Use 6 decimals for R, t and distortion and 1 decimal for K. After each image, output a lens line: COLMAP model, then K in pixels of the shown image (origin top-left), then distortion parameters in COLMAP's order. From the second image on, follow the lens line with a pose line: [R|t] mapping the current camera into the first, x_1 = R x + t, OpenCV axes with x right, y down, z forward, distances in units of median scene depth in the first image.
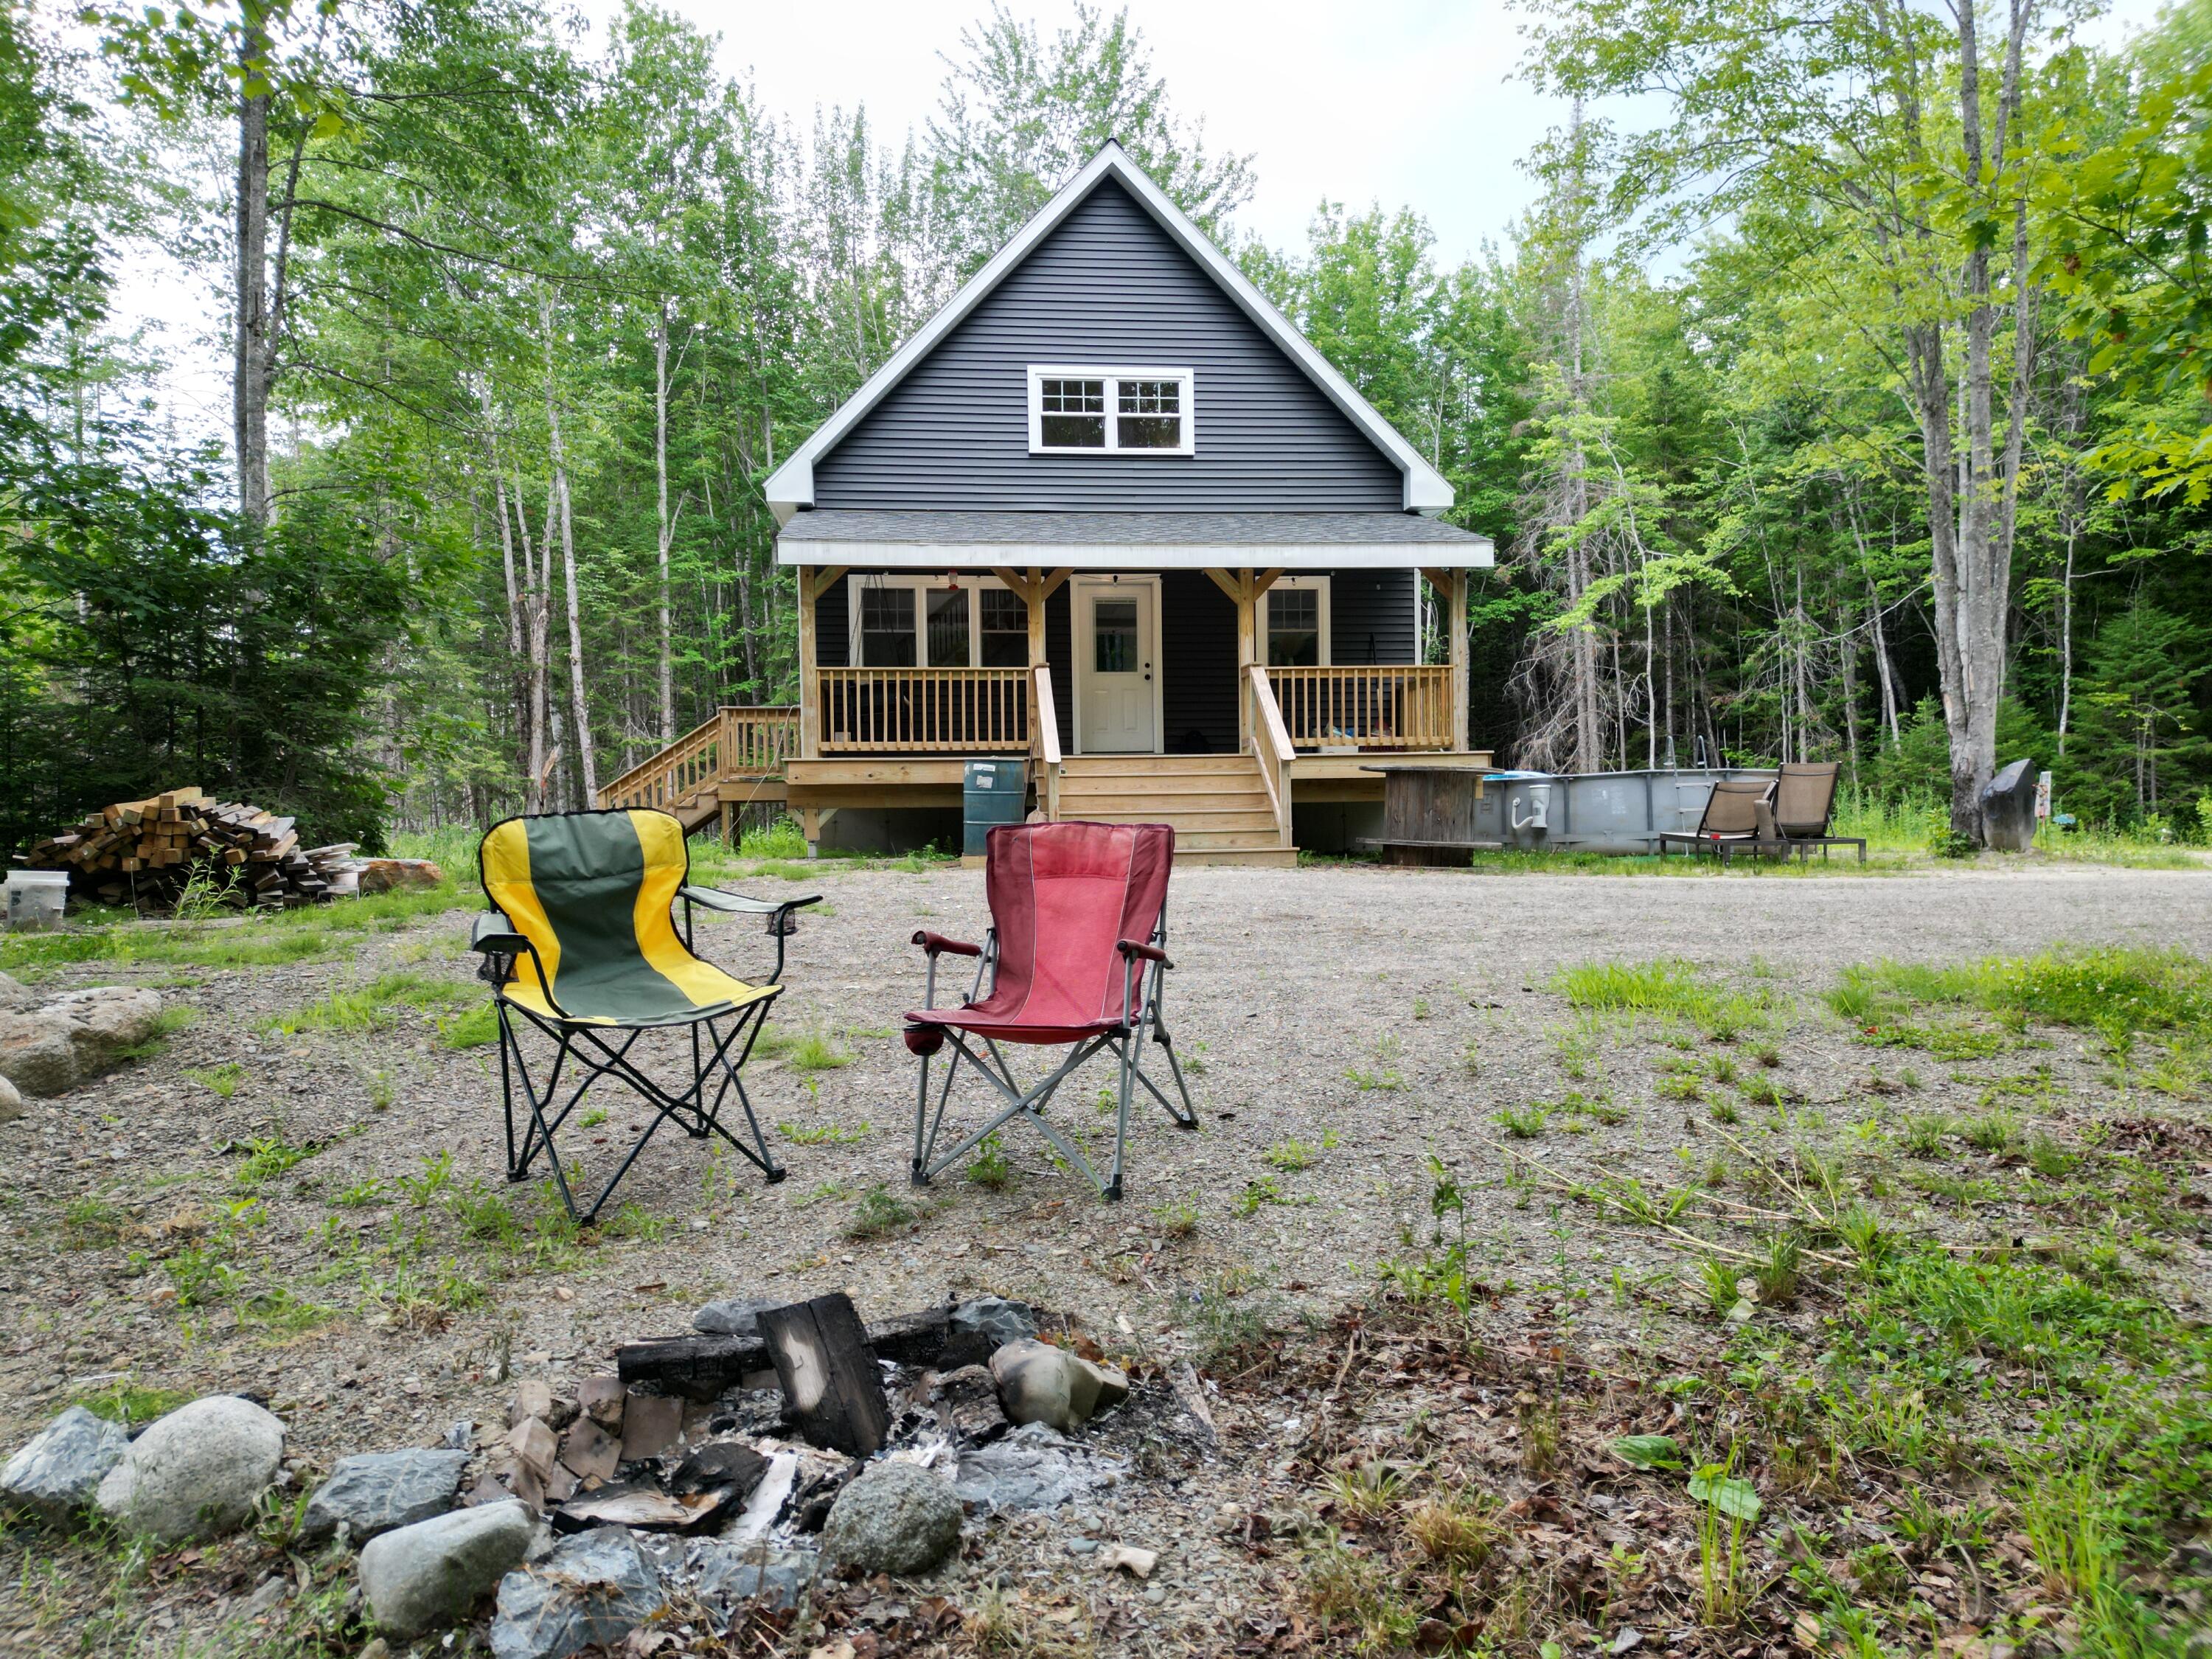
lens RADIAL K [[1545.1, 0, 1106.0], [0, 1545.1, 829.5], [0, 0, 1]] dist [0.066994, -0.071653]
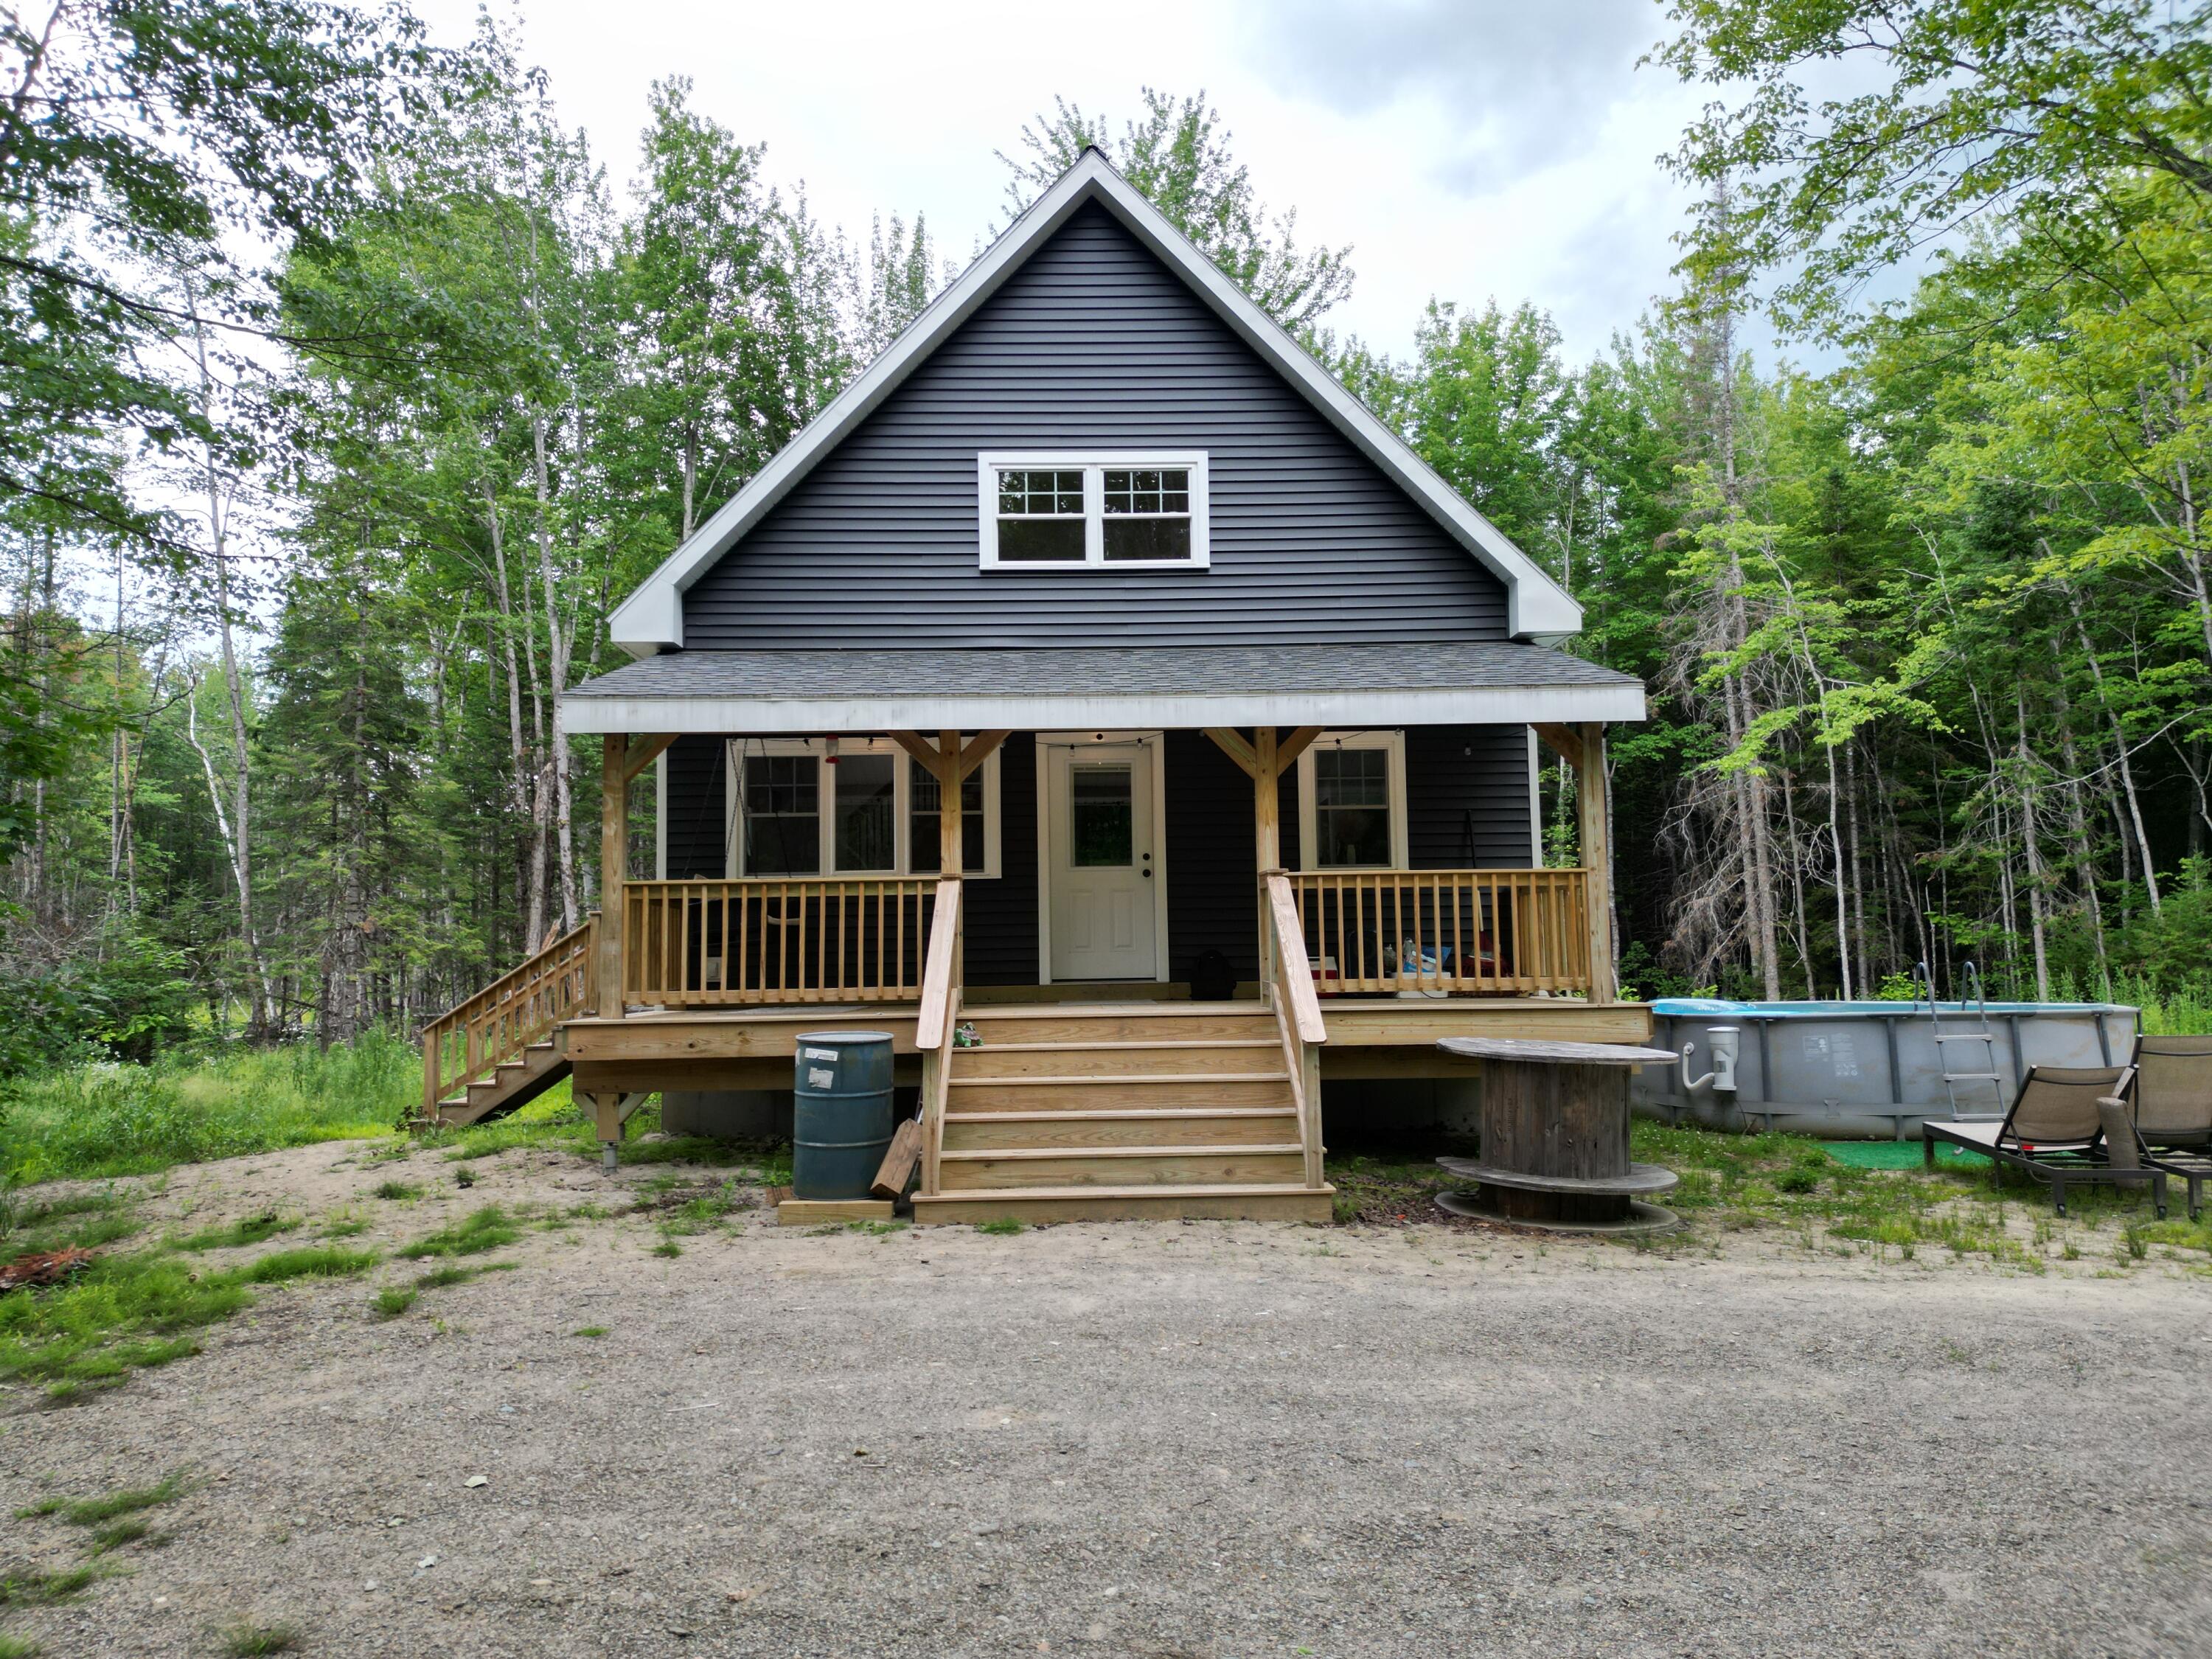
lens RADIAL K [[1545.1, 0, 1106.0], [0, 1545.1, 829.5], [0, 0, 1]] dist [0.066994, -0.071653]
pose [[0.996262, -0.007253, -0.086082, 0.034154], [0.000168, 0.996630, -0.082028, -0.030025], [0.086387, 0.081707, 0.992905, 0.142664]]
